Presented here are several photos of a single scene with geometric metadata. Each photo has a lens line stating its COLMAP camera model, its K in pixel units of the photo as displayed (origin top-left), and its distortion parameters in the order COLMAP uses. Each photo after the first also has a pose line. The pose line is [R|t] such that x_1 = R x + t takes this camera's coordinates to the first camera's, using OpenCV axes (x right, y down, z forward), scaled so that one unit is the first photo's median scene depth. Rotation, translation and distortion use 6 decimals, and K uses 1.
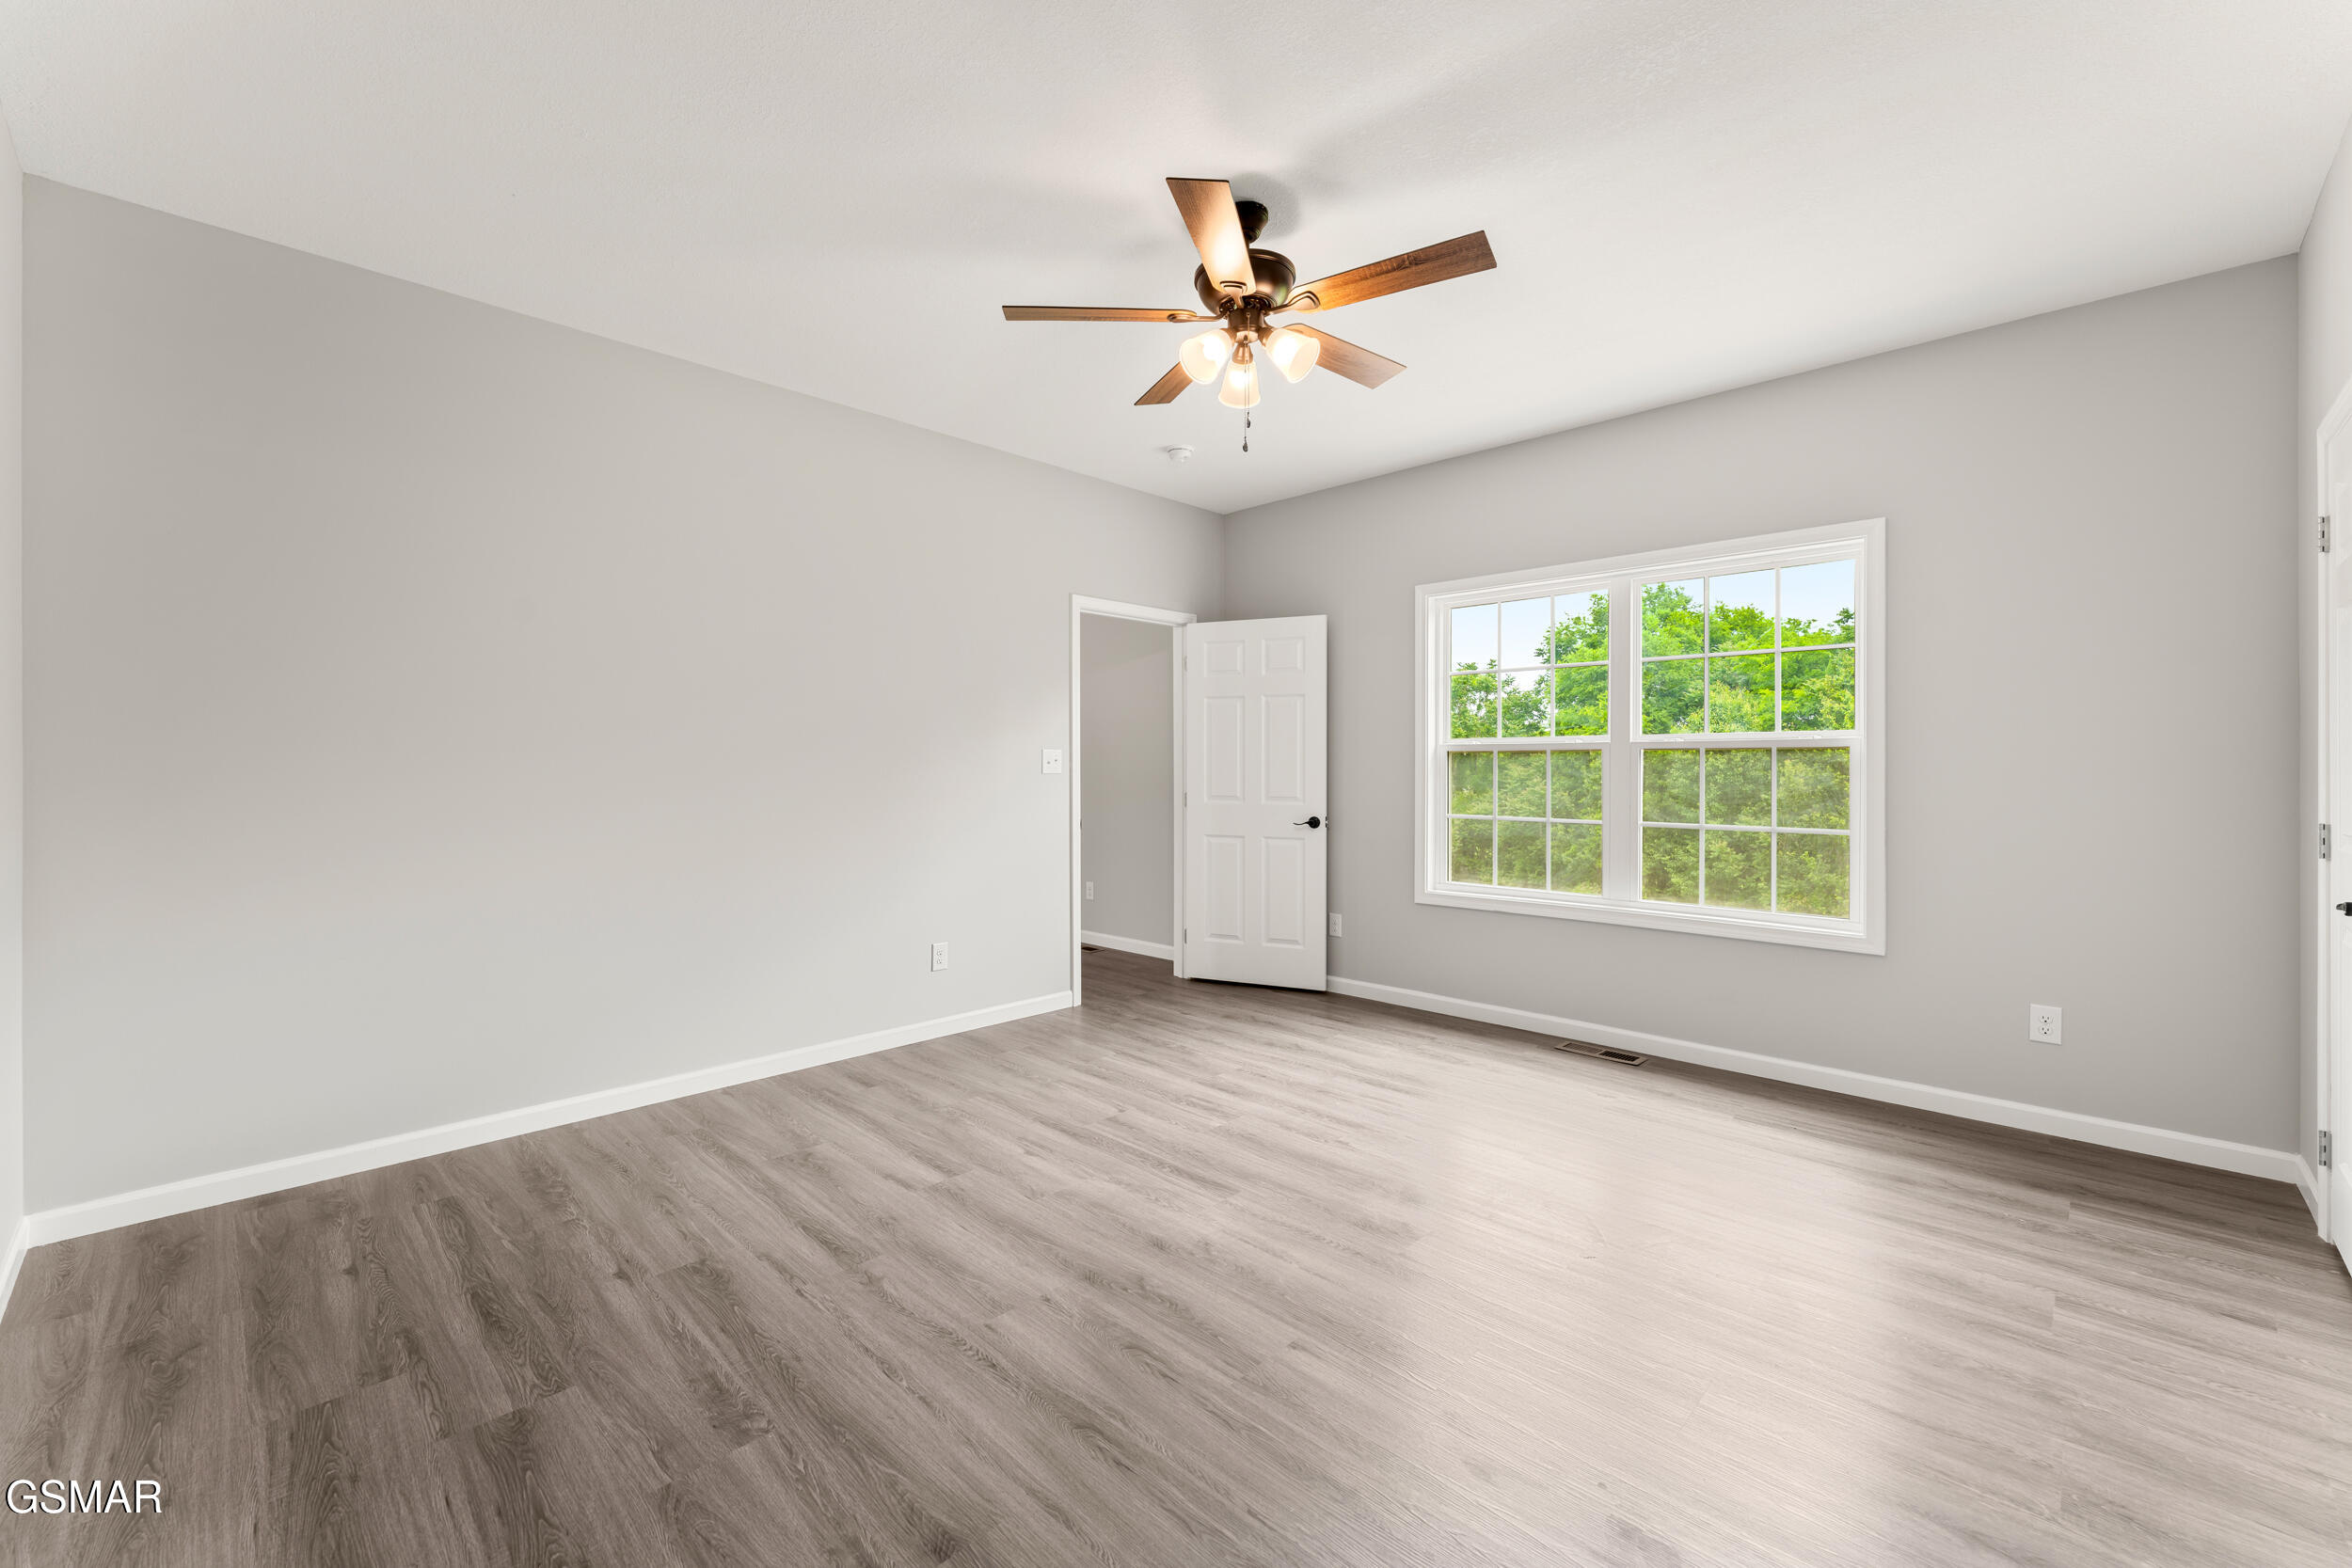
lens RADIAL K [[949.6, 0, 1181.2], [0, 949.6, 778.1], [0, 0, 1]] dist [-0.001073, -0.000044]
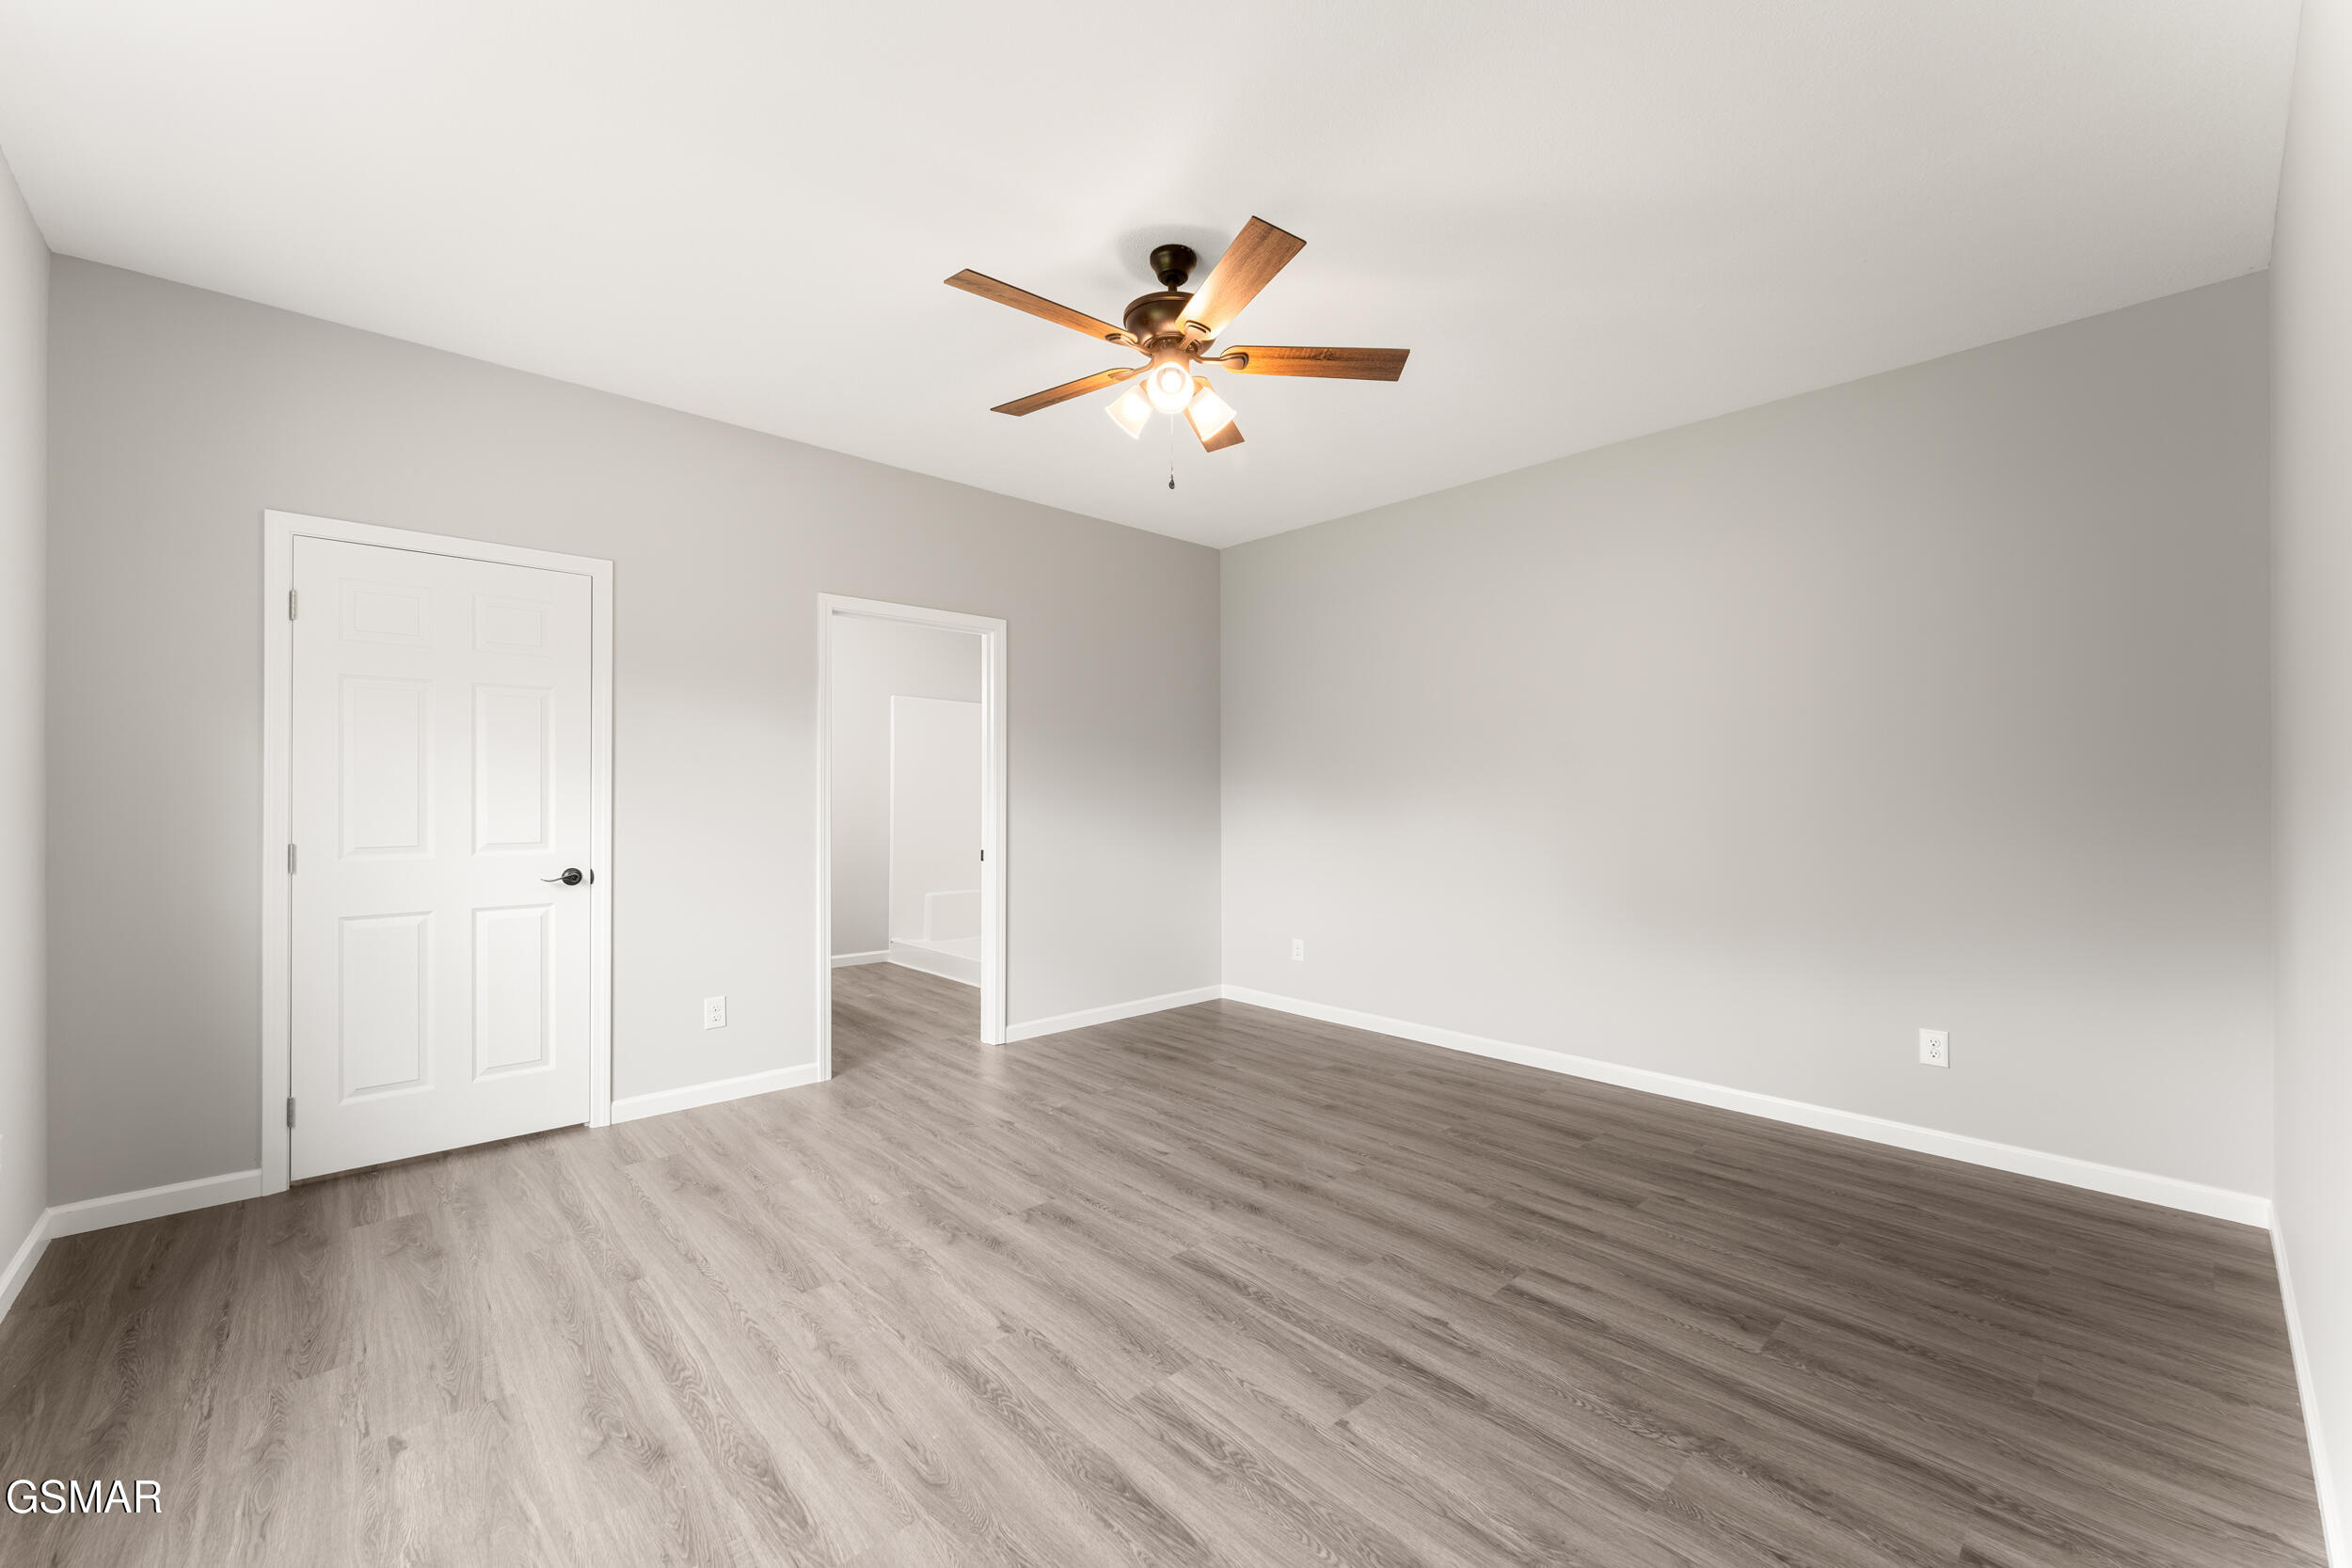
lens RADIAL K [[949.6, 0, 1181.2], [0, 949.6, 778.1], [0, 0, 1]] dist [-0.001073, -0.000044]
pose [[-0.998304, 0.000043, 0.058218, -0.001976], [-0.000415, 0.999969, -0.007857, -0.022267], [-0.058216, -0.007868, -0.998273, 1.857771]]
